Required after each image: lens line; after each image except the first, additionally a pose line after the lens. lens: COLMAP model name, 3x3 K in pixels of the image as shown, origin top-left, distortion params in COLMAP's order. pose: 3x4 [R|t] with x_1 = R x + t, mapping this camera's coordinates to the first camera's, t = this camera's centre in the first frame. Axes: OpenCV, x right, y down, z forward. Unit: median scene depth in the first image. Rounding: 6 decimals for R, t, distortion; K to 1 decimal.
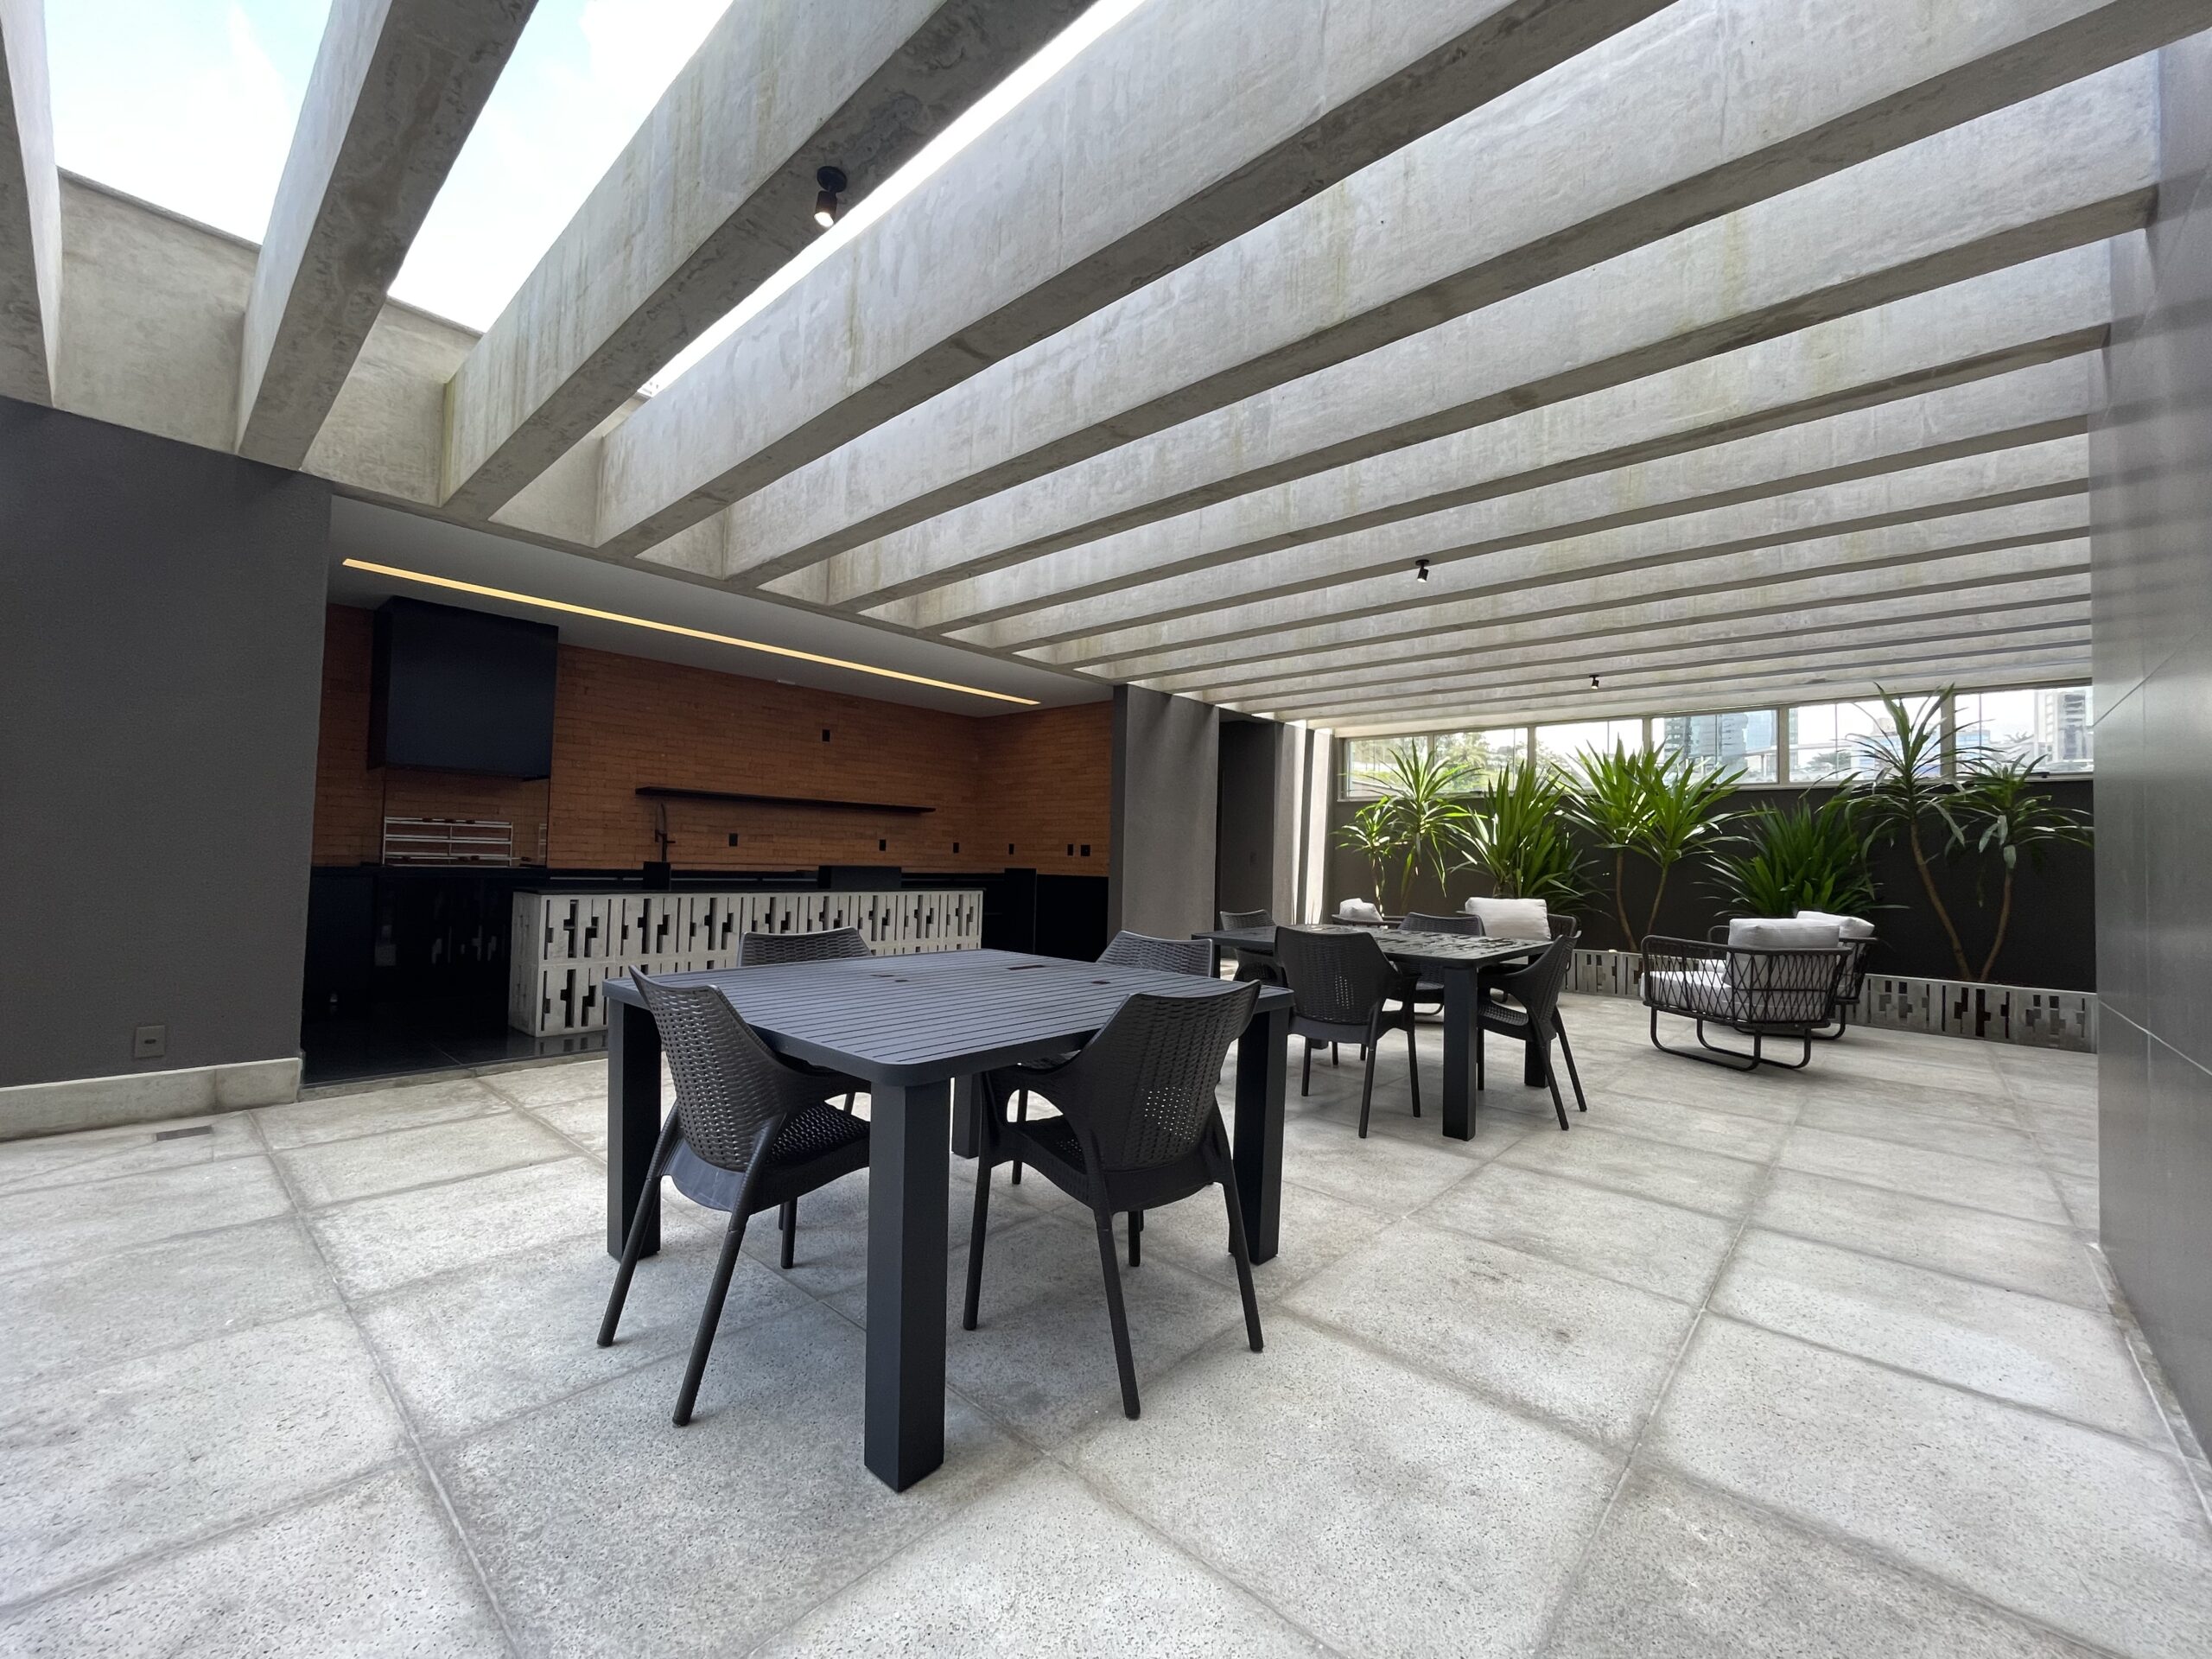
lens RADIAL K [[894.7, 0, 1096.6], [0, 894.7, 826.9], [0, 0, 1]] dist [-0.002336, 0.000387]
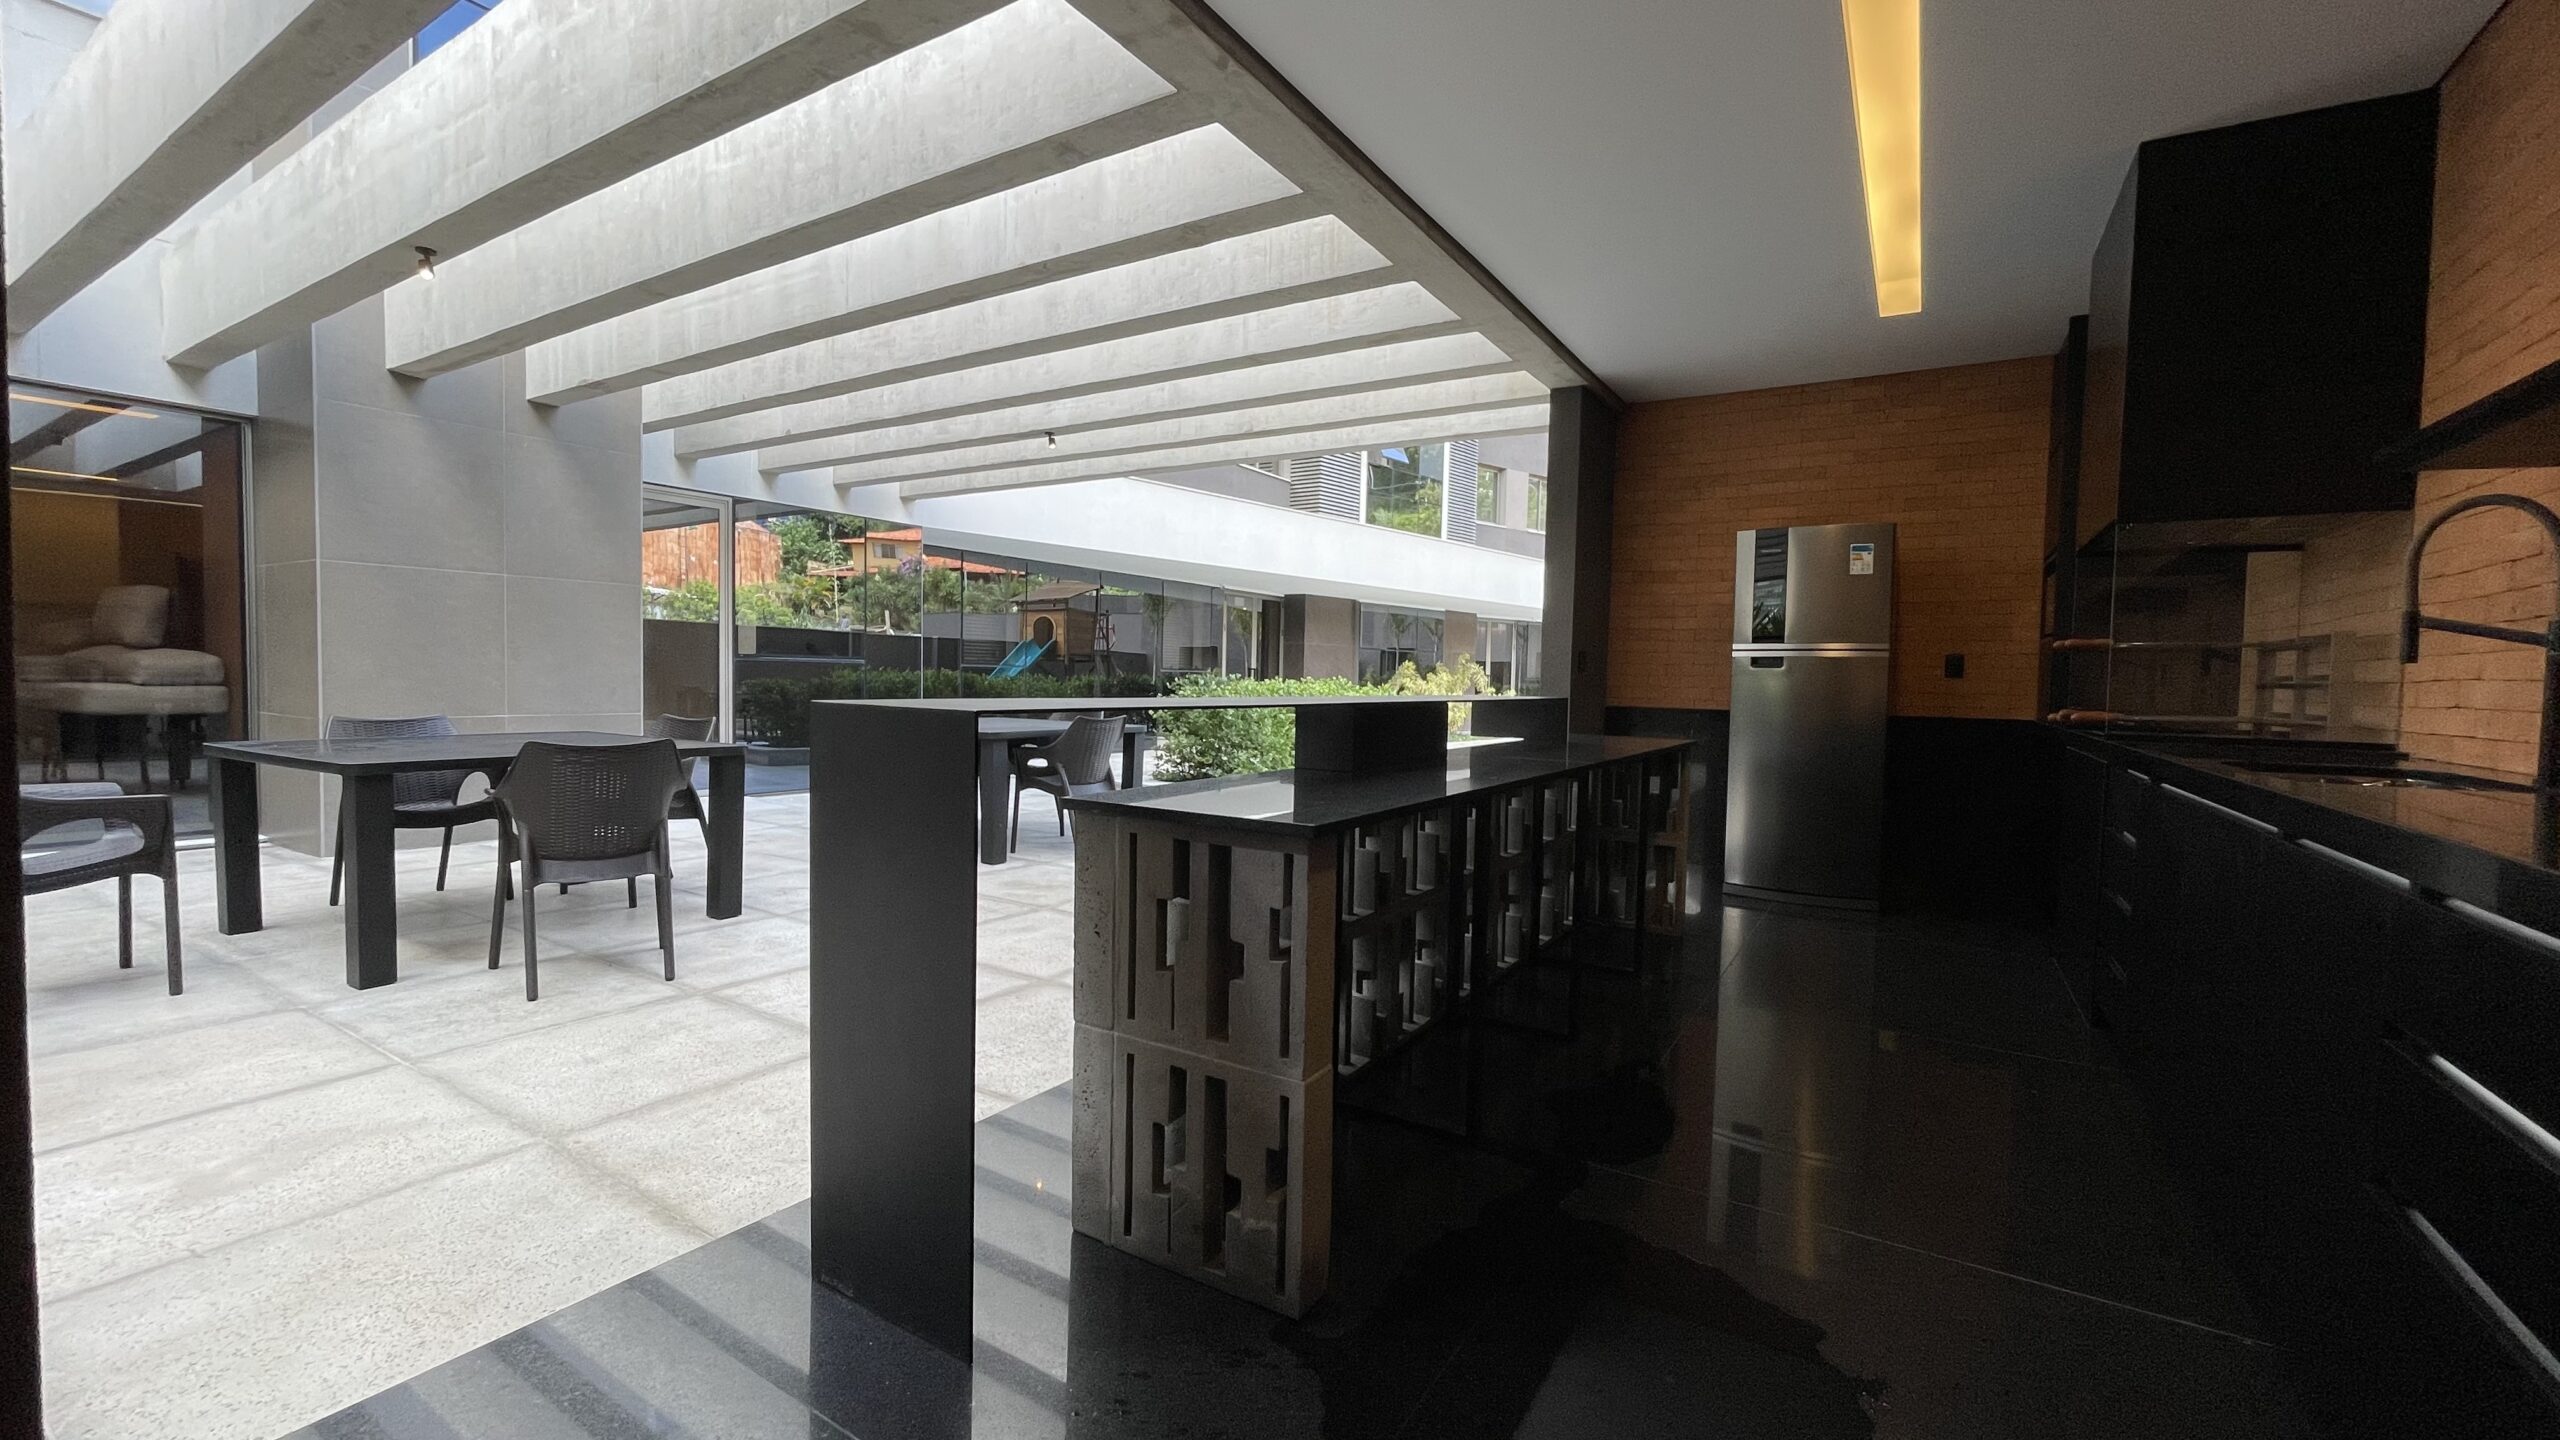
lens RADIAL K [[1035.4, 0, 1263.5], [0, 1035.4, 717.5], [0, 0, 1]] dist [-0.002292, 0.000331]
pose [[-0.985059, -0.039516, -0.167621, -0.187414], [-0.039575, 0.999212, -0.002986, 0.066964], [0.167607, 0.003693, -0.985847, 1.801144]]
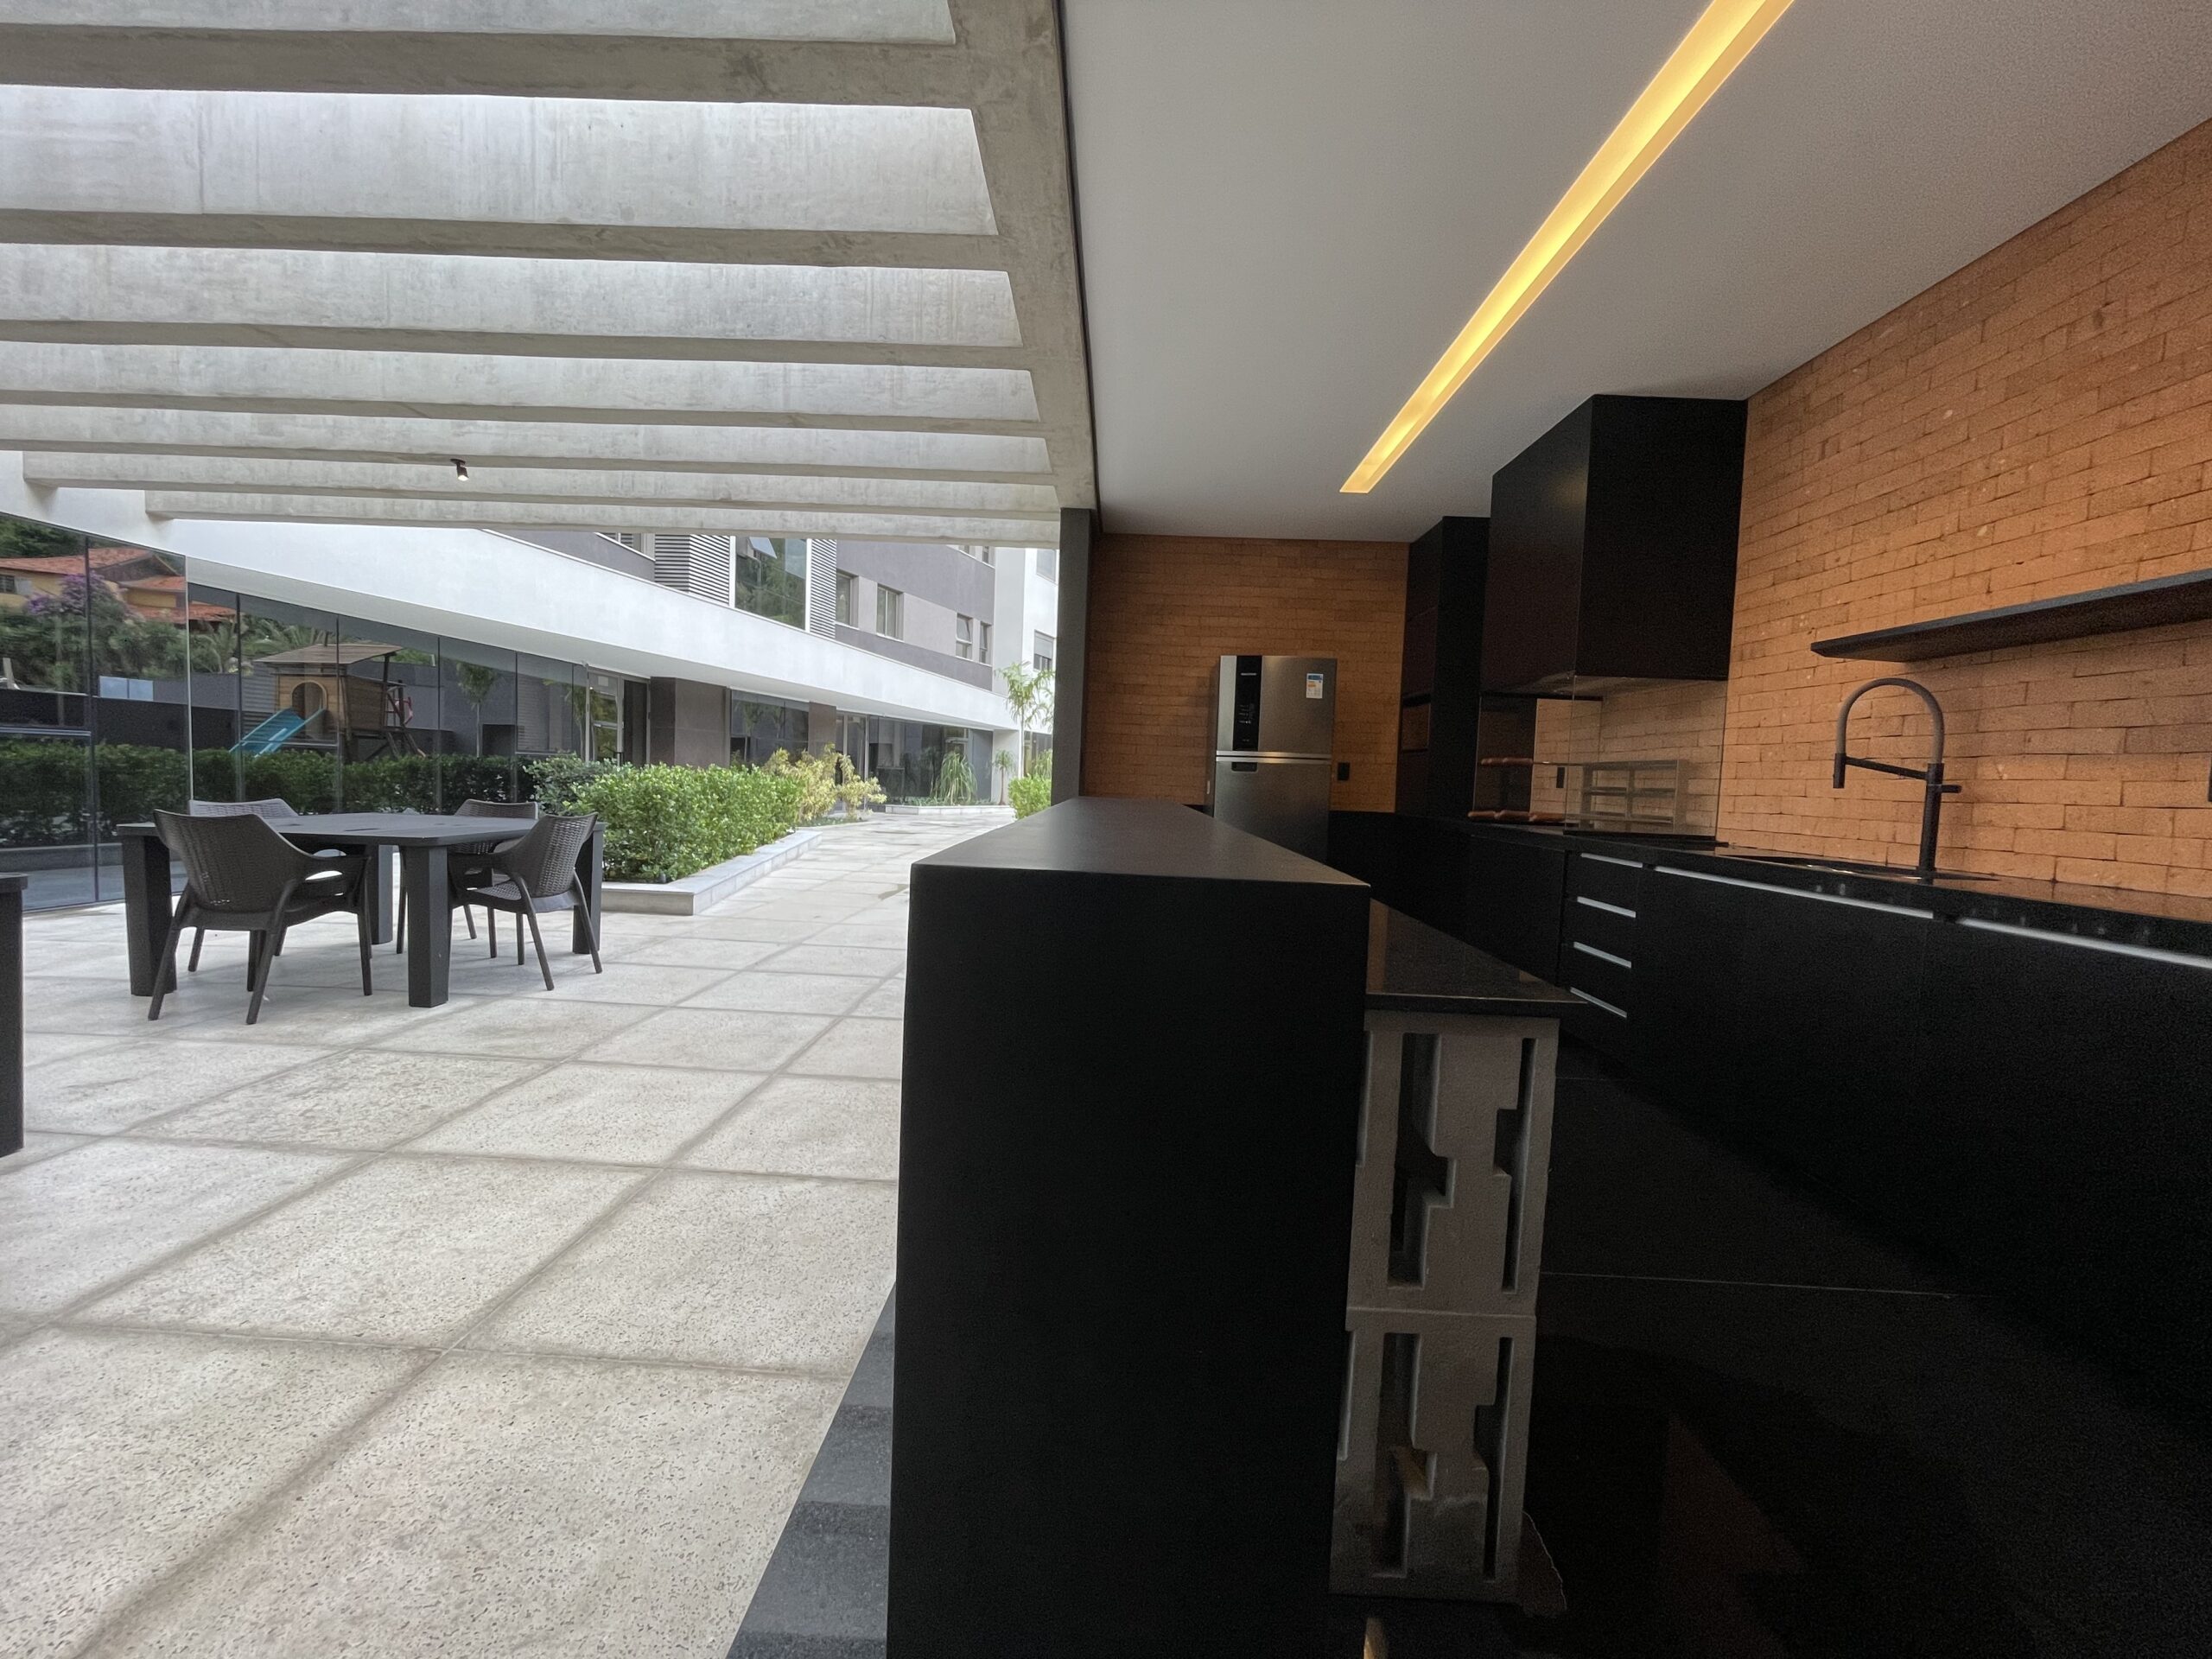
lens RADIAL K [[894.7, 0, 1094.9], [0, 894.7, 829.3], [0, 0, 1]] dist [-0.002336, 0.000387]
pose [[-0.758473, -0.016955, -0.651484, -0.026075], [-0.032618, 0.999396, 0.011965, 0.057795], [0.650888, 0.030325, -0.758568, 1.580511]]
